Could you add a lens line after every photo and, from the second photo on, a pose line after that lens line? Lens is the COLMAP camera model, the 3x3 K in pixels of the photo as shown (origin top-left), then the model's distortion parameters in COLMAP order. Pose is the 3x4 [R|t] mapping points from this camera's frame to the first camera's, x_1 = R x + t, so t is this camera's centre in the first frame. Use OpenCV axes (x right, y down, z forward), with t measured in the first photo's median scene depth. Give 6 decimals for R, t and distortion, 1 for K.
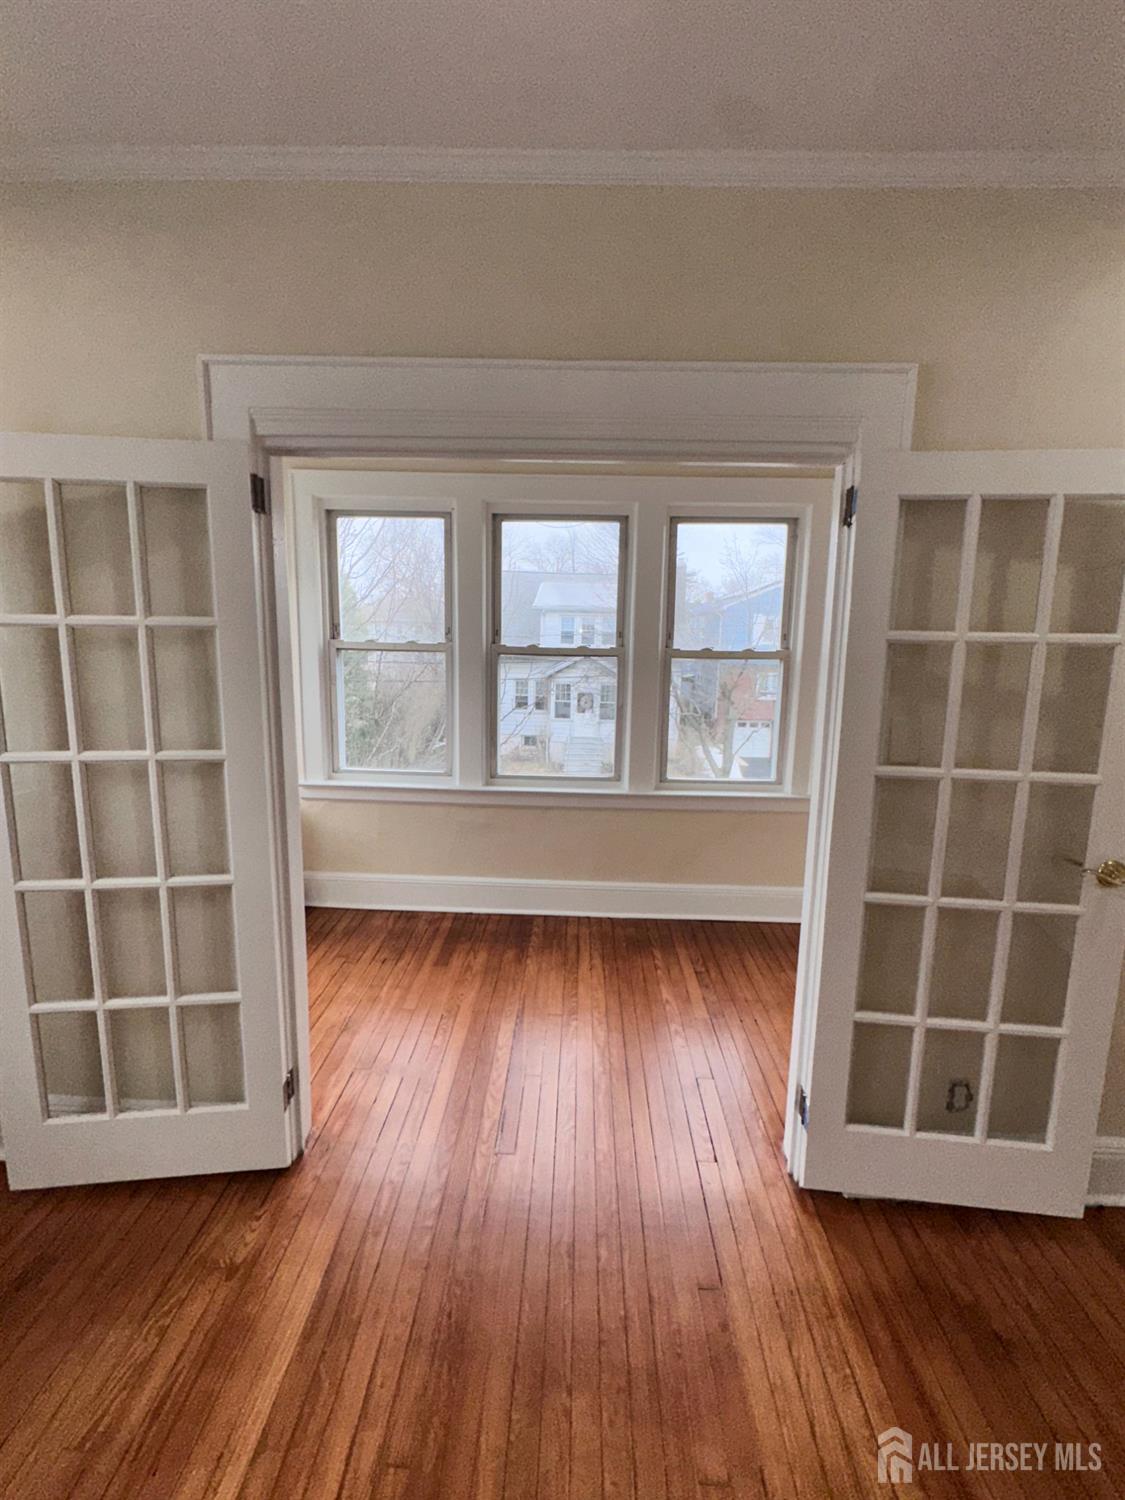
lens RADIAL K [[703.3, 0, 563.9], [0, 703.3, 749.5], [0, 0, 1]] dist [-0.000002, -0.000059]
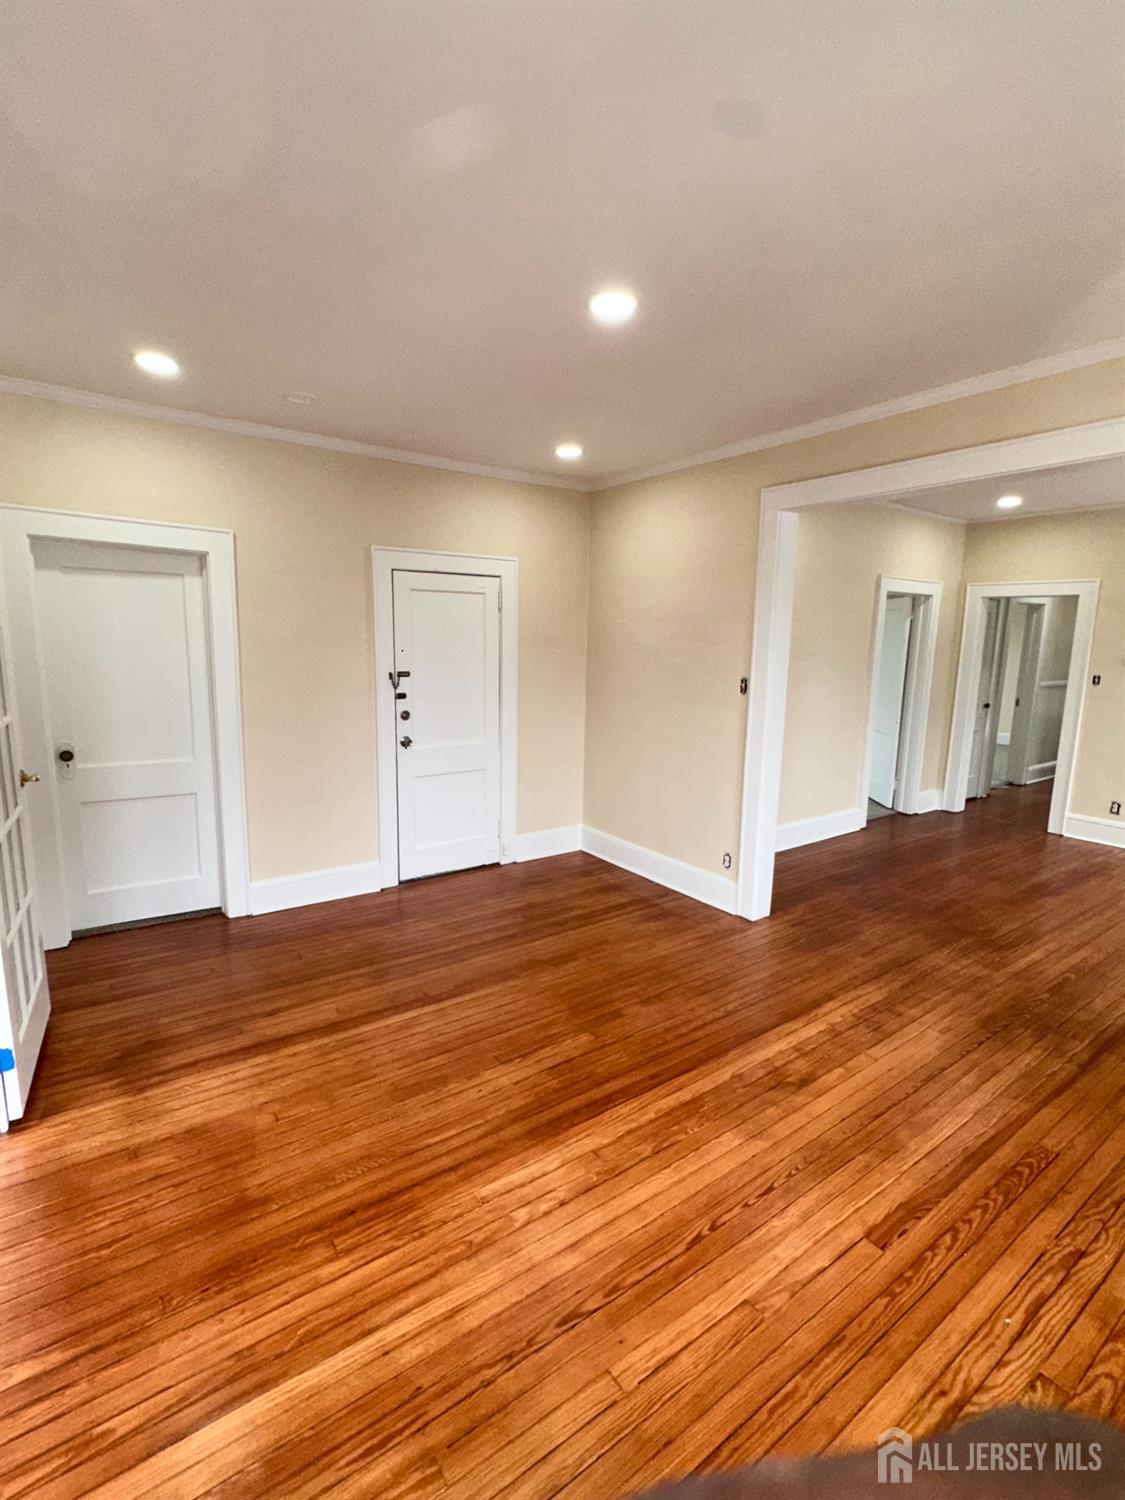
lens RADIAL K [[703.3, 0, 563.9], [0, 703.3, 749.5], [0, 0, 1]] dist [-0.000002, -0.000059]
pose [[-0.602979, -0.159788, 0.781591, -0.920521], [0.102852, 0.955987, 0.274790, -0.148718], [-0.791099, 0.246081, -0.560006, 0.764678]]
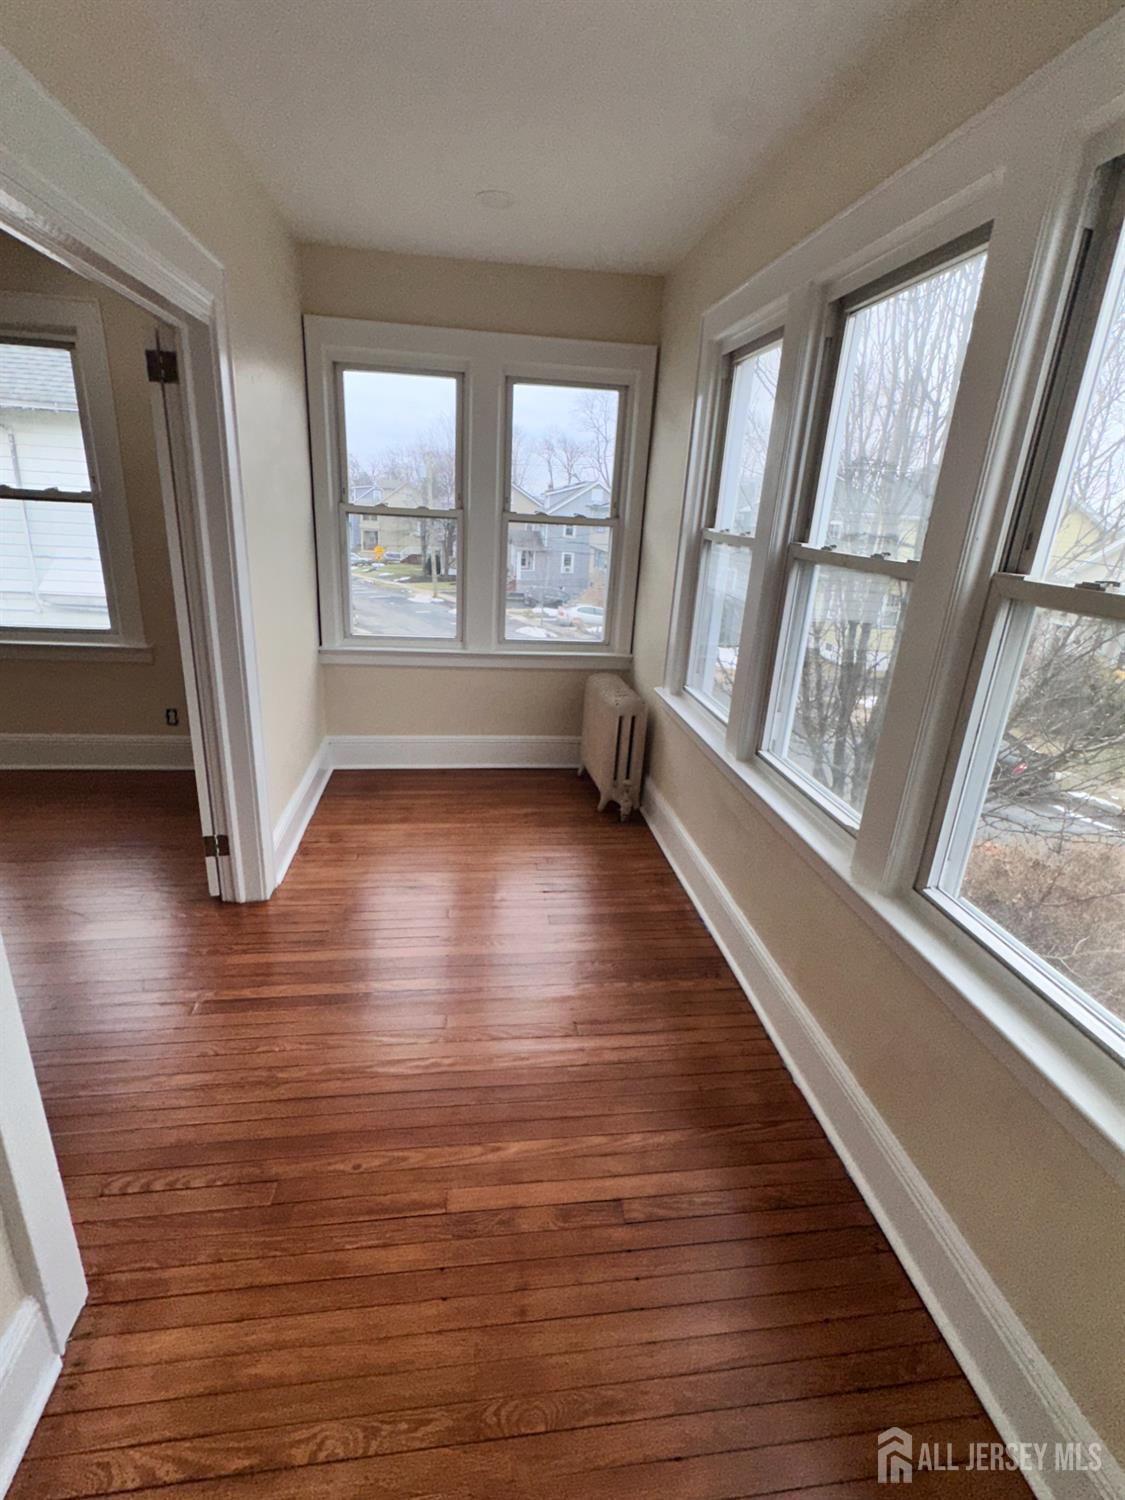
lens RADIAL K [[711.3, 0, 555.2], [0, 711.3, 746.1], [0, 0, 1]] dist [-0.000391, 0.000099]
pose [[0.161425, 0.312449, -0.936118, 0.890281], [-0.217489, 0.936501, 0.275073, -0.195554], [0.962622, 0.159192, 0.219129, 1.260233]]
